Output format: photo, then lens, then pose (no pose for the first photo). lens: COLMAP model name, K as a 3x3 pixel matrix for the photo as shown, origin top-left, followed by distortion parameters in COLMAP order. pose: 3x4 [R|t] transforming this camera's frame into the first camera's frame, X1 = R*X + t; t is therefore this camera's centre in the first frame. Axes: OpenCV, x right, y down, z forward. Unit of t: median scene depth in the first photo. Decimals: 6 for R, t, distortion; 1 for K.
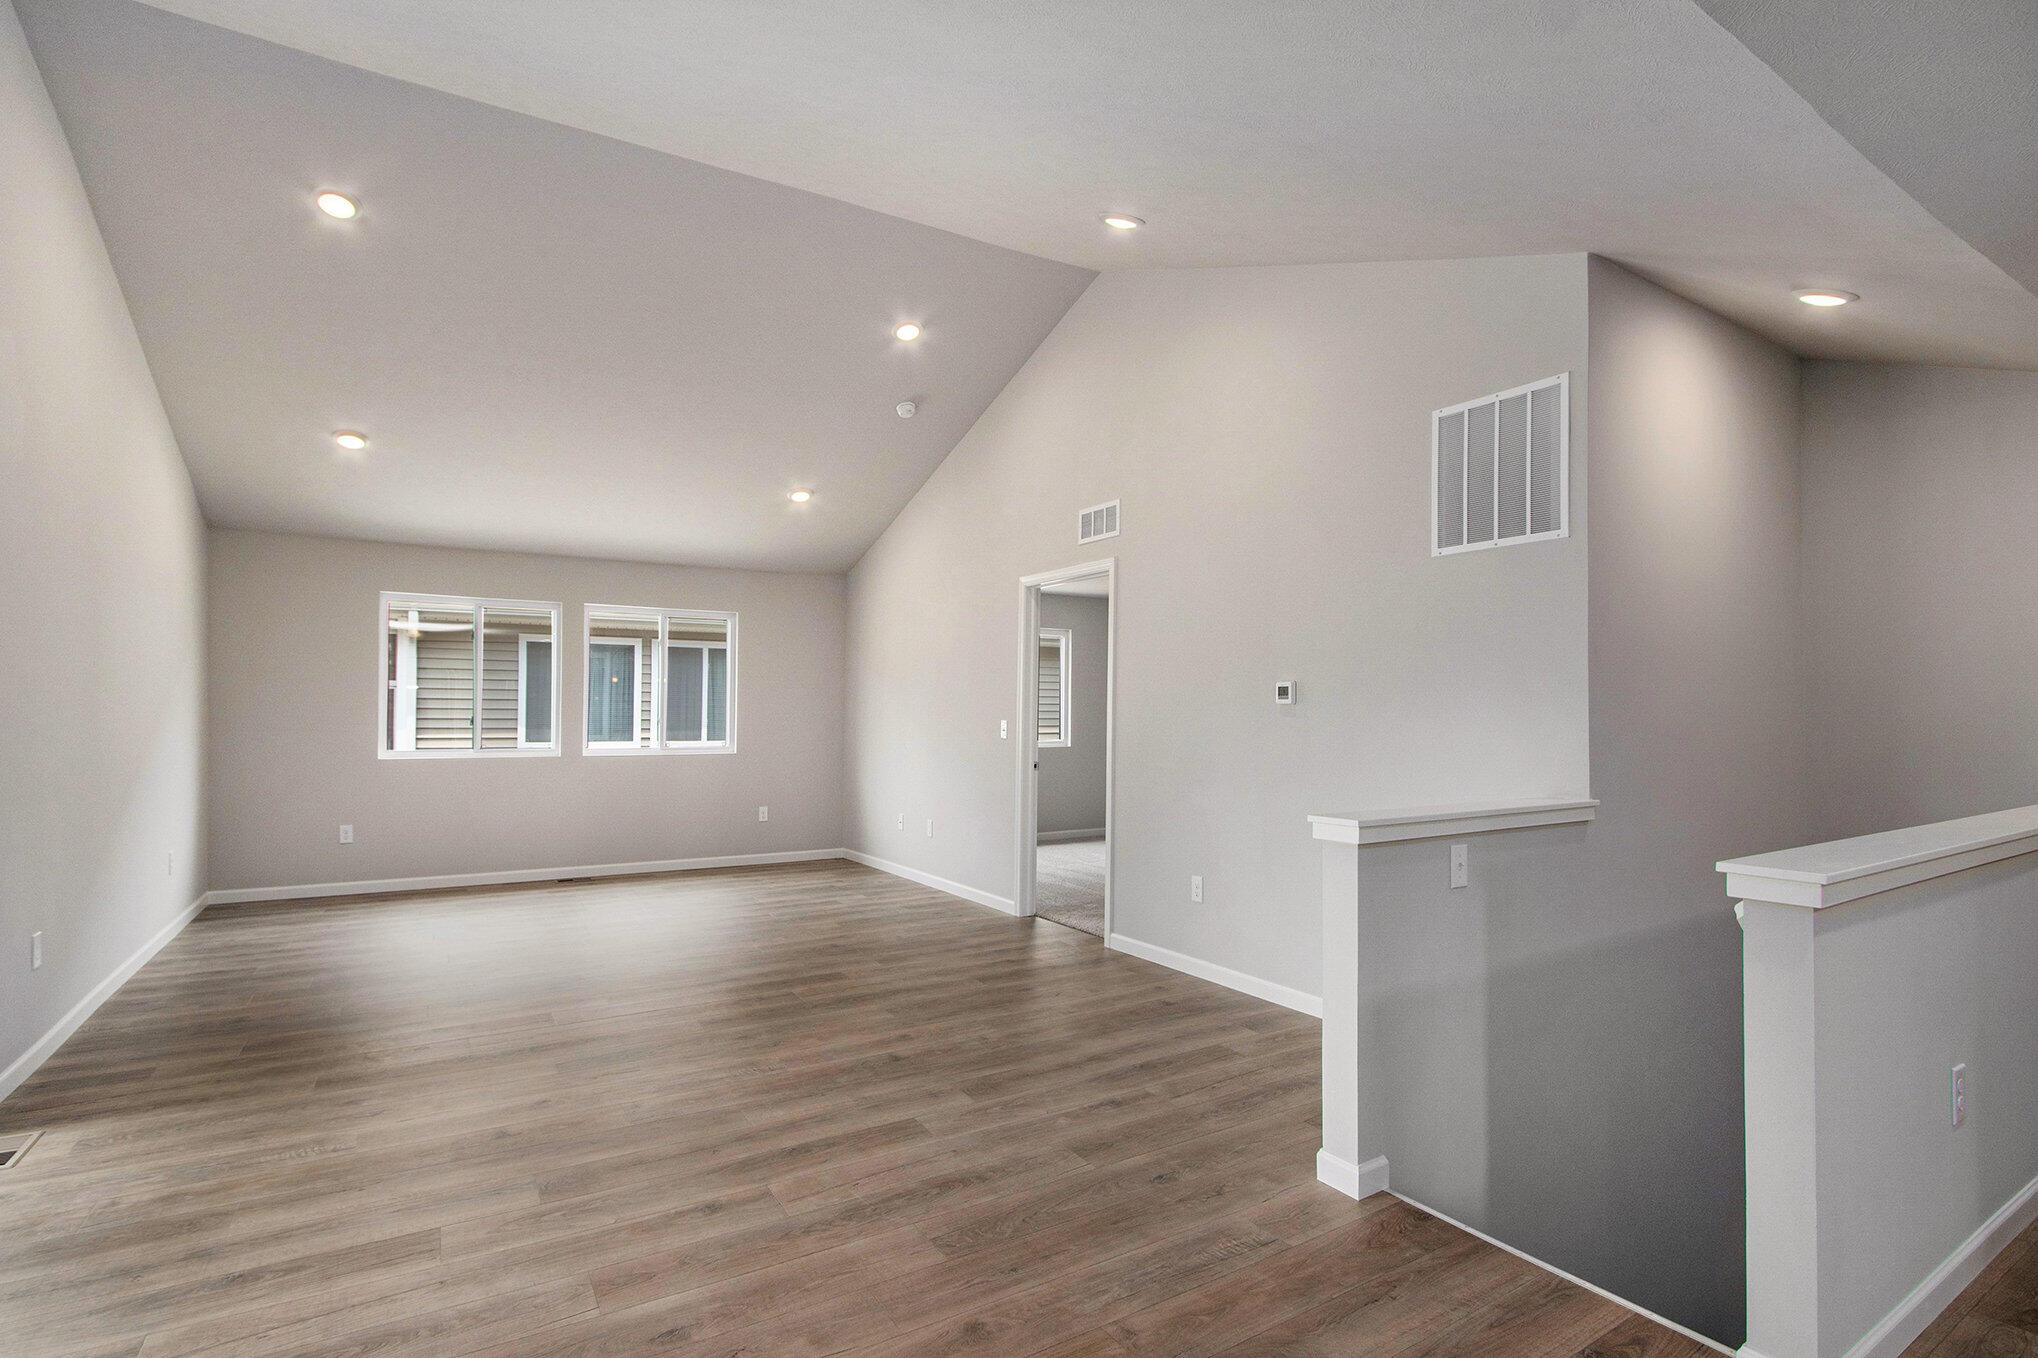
lens RADIAL K [[966.7, 0, 1009.4], [0, 966.7, 675.5], [0, 0, 1]] dist [-0.001944, 0.000205]
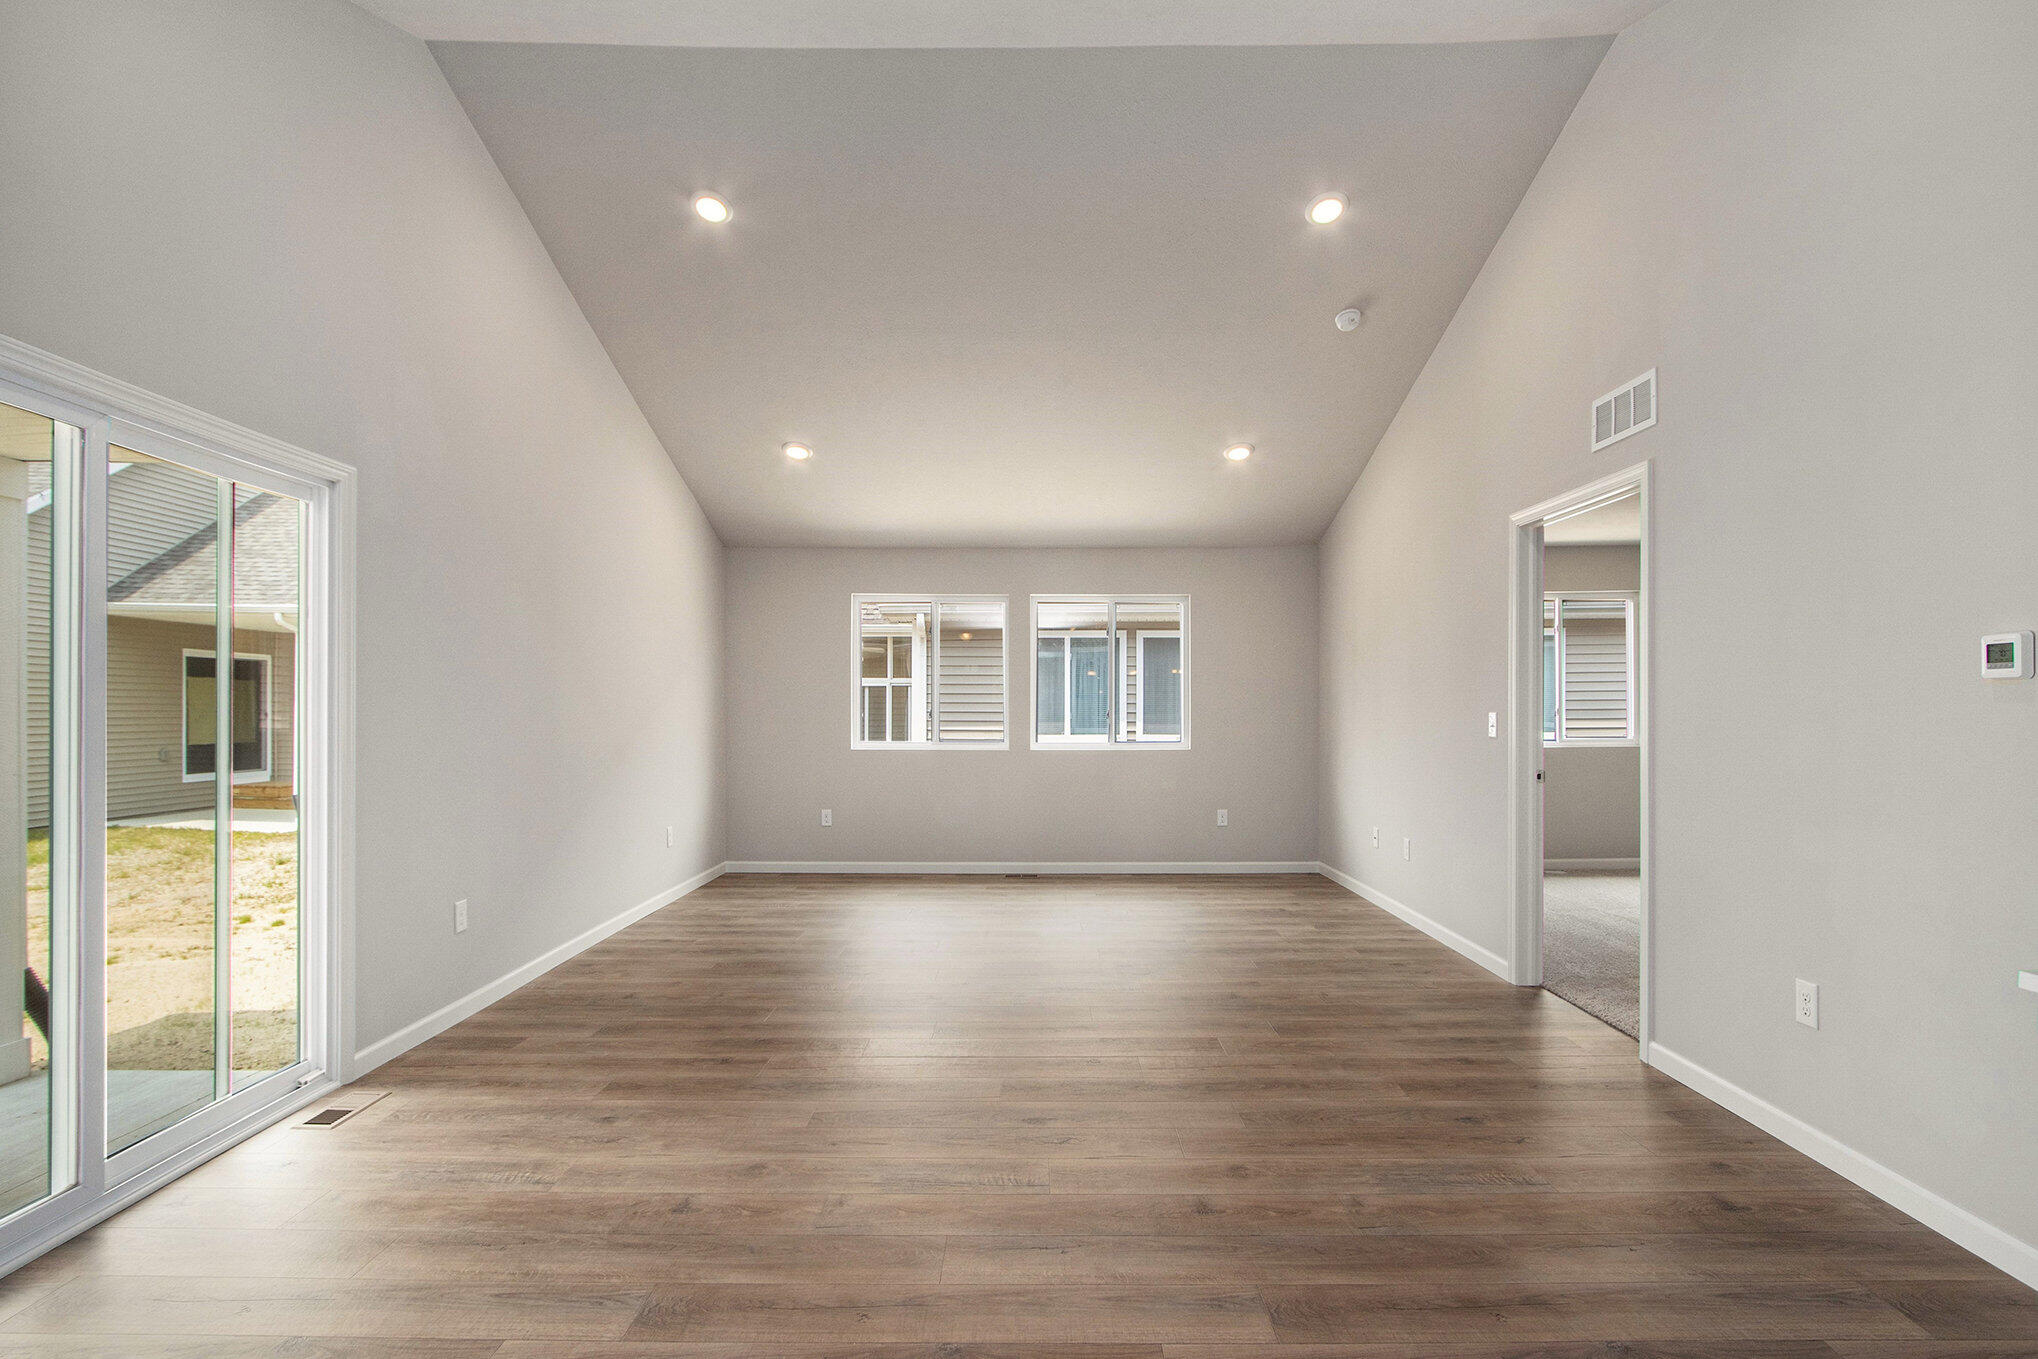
lens RADIAL K [[966.7, 0, 1009.4], [0, 966.7, 676.0], [0, 0, 1]] dist [-0.001944, 0.000205]
pose [[0.851526, -0.021694, -0.523864, 0.074348], [0.025248, 0.999681, -0.000357, 0.011218], [0.523704, -0.012923, 0.851802, 0.204274]]
